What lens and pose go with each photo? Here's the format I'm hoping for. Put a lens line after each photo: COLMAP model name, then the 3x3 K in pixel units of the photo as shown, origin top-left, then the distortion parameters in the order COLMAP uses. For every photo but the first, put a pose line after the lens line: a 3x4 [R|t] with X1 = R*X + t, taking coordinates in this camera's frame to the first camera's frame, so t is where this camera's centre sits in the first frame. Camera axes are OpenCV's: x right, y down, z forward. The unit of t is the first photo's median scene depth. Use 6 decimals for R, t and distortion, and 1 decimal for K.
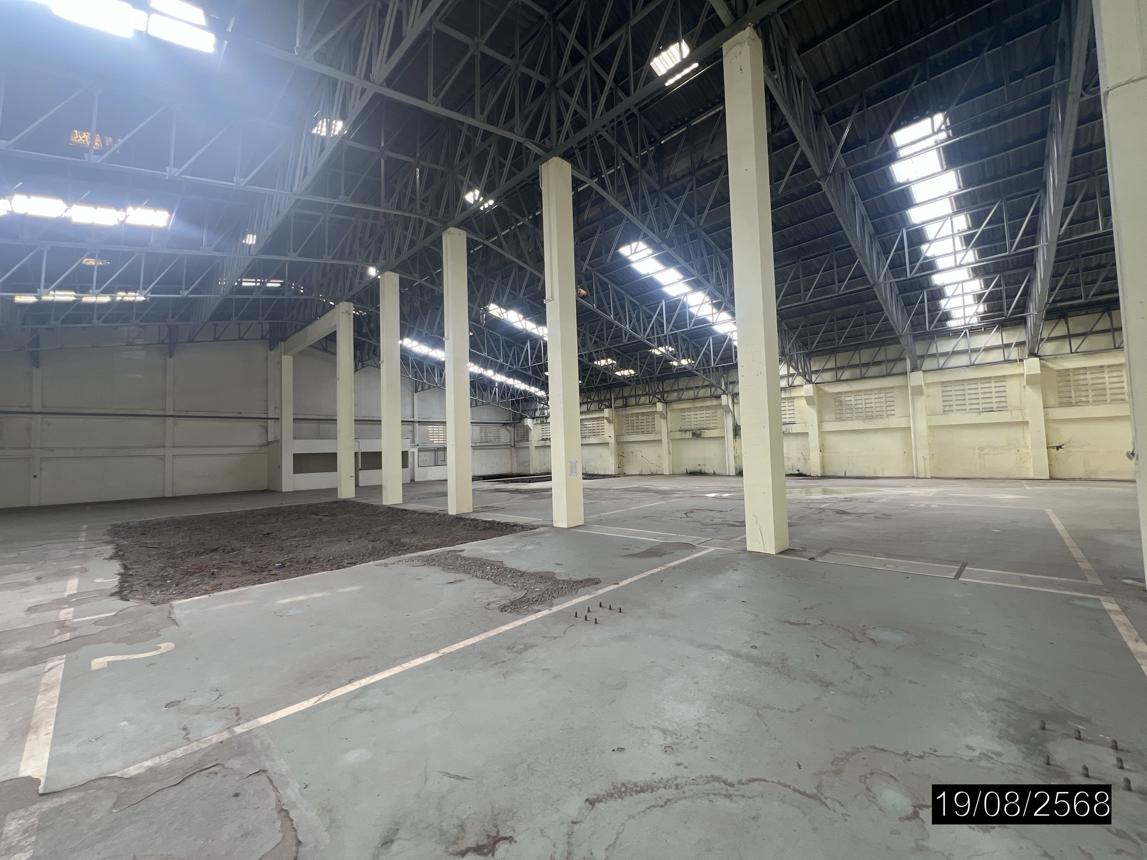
lens RADIAL K [[455.5, 0, 573.5], [0, 455.5, 430.0], [0, 0, 1]] dist [0.000534, -0.000053]
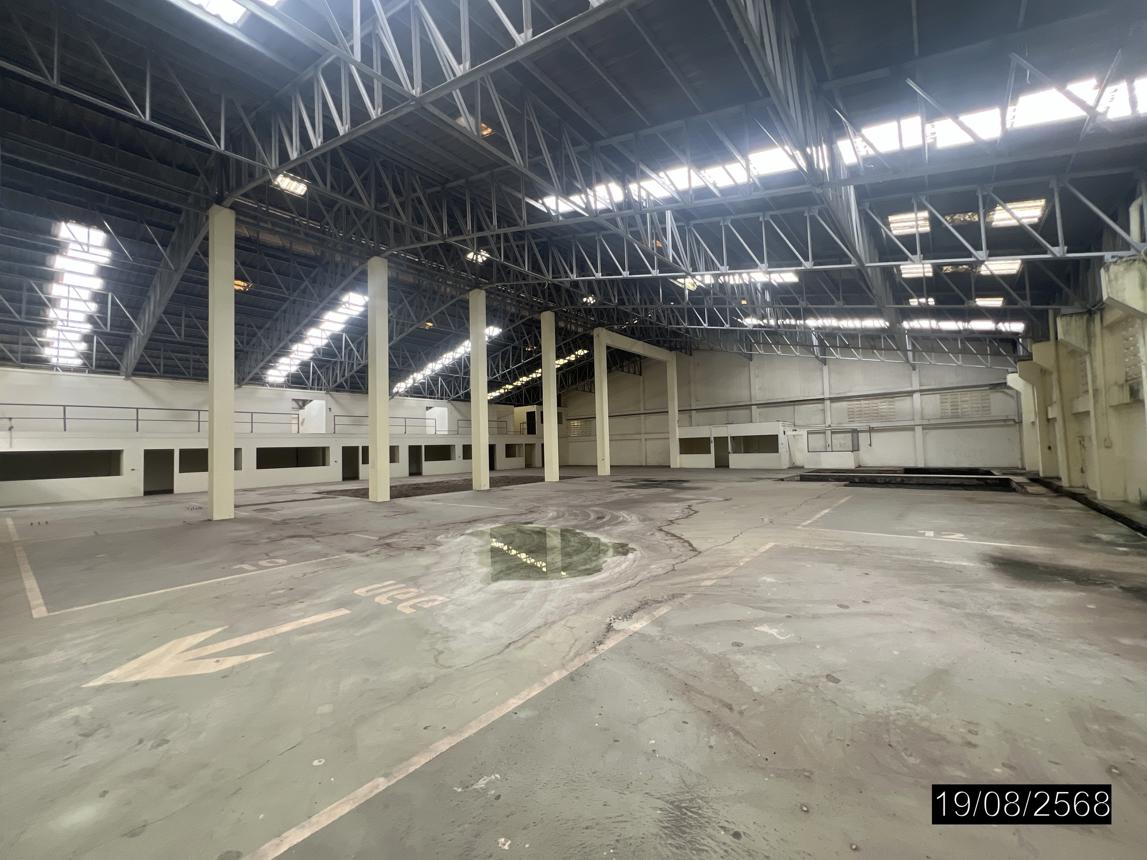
lens RADIAL K [[464.3, 0, 573.1], [0, 464.3, 423.9], [0, 0, 1]] dist [0.001578, 0.000178]
pose [[0.094977, -0.019940, -0.995280, 1.197196], [0.073616, 0.997203, -0.012953, 0.013284], [0.992754, -0.072039, 0.096179, 1.117015]]
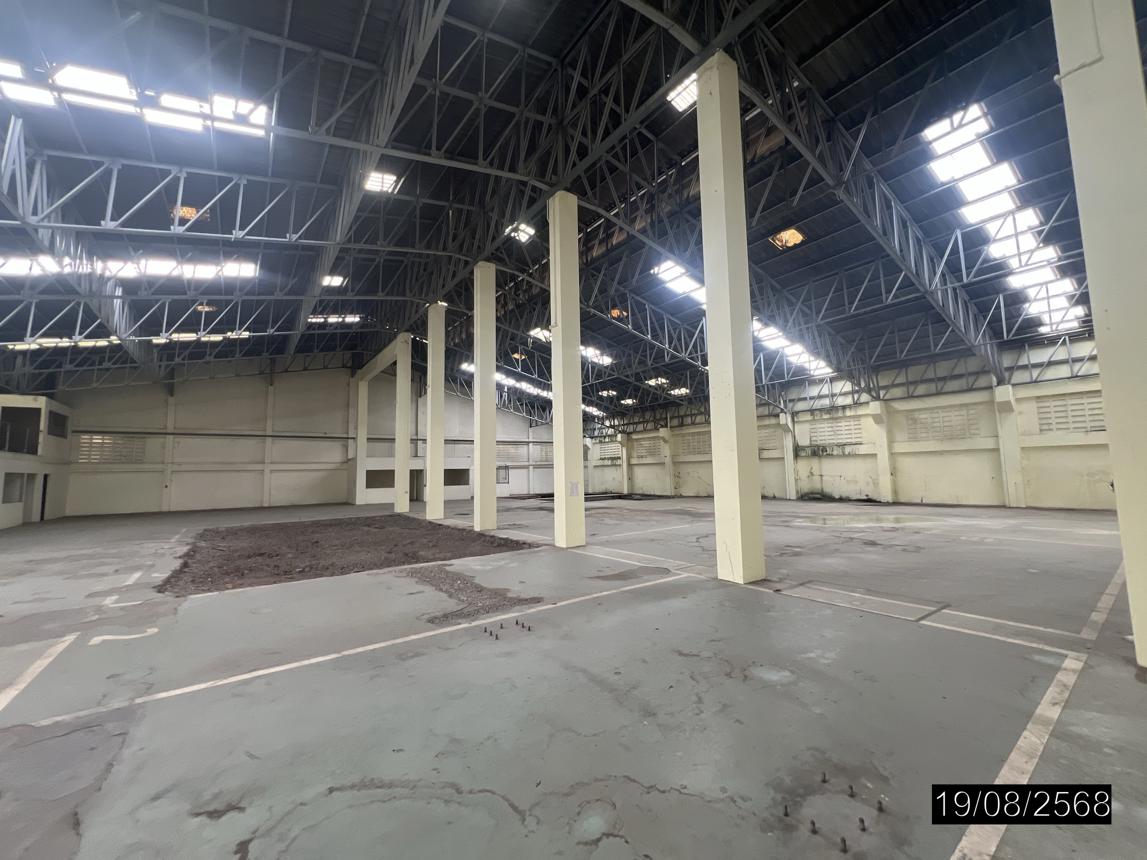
lens RADIAL K [[456.9, 0, 575.8], [0, 456.9, 429.8], [0, 0, 1]] dist [0.000344, 0.000160]
pose [[0.985295, -0.002605, -0.170844, 0.132398], [-0.004466, 0.999150, -0.040990, -0.004353], [0.170805, 0.041150, 0.984445, -0.006934]]
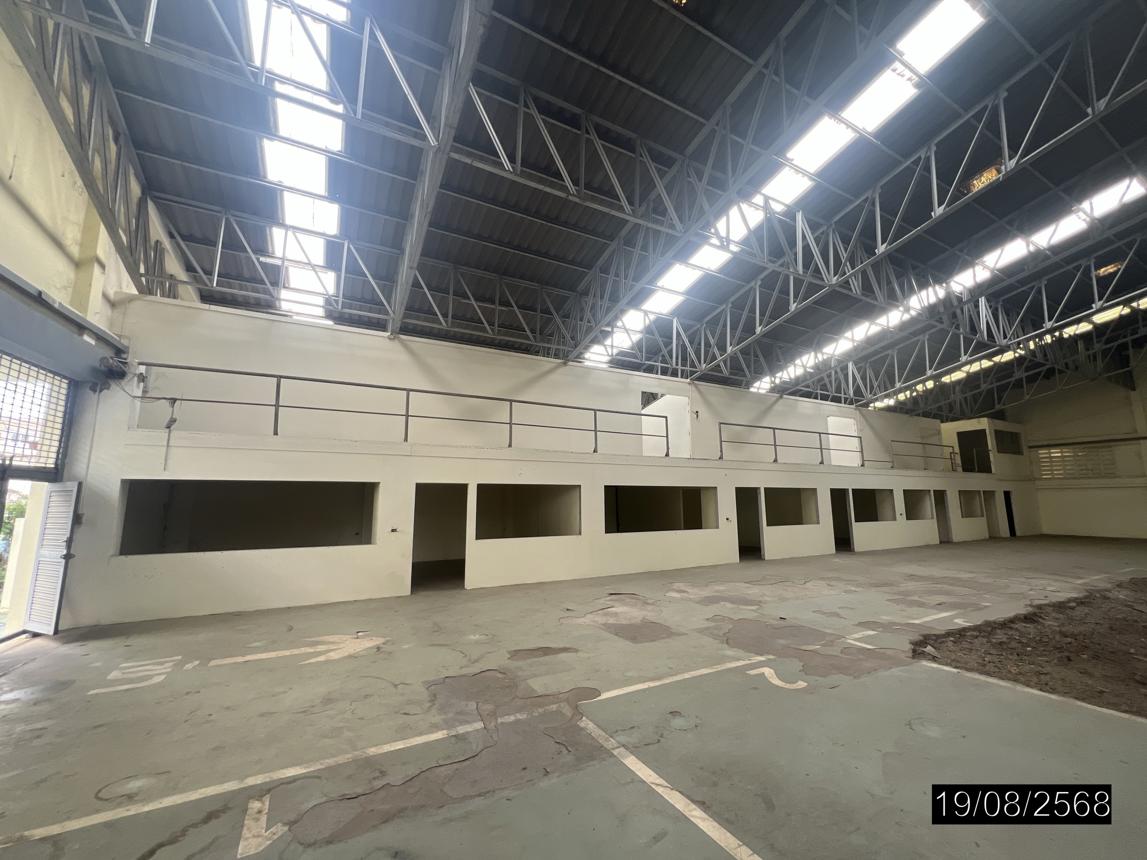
lens RADIAL K [[456.9, 0, 575.8], [0, 456.9, 429.8], [0, 0, 1]] dist [0.000344, 0.000160]
pose [[-0.305445, -0.110200, -0.945811, 0.099669], [0.061306, 0.988944, -0.135025, 0.001926], [0.950234, -0.099227, -0.295312, 0.277068]]
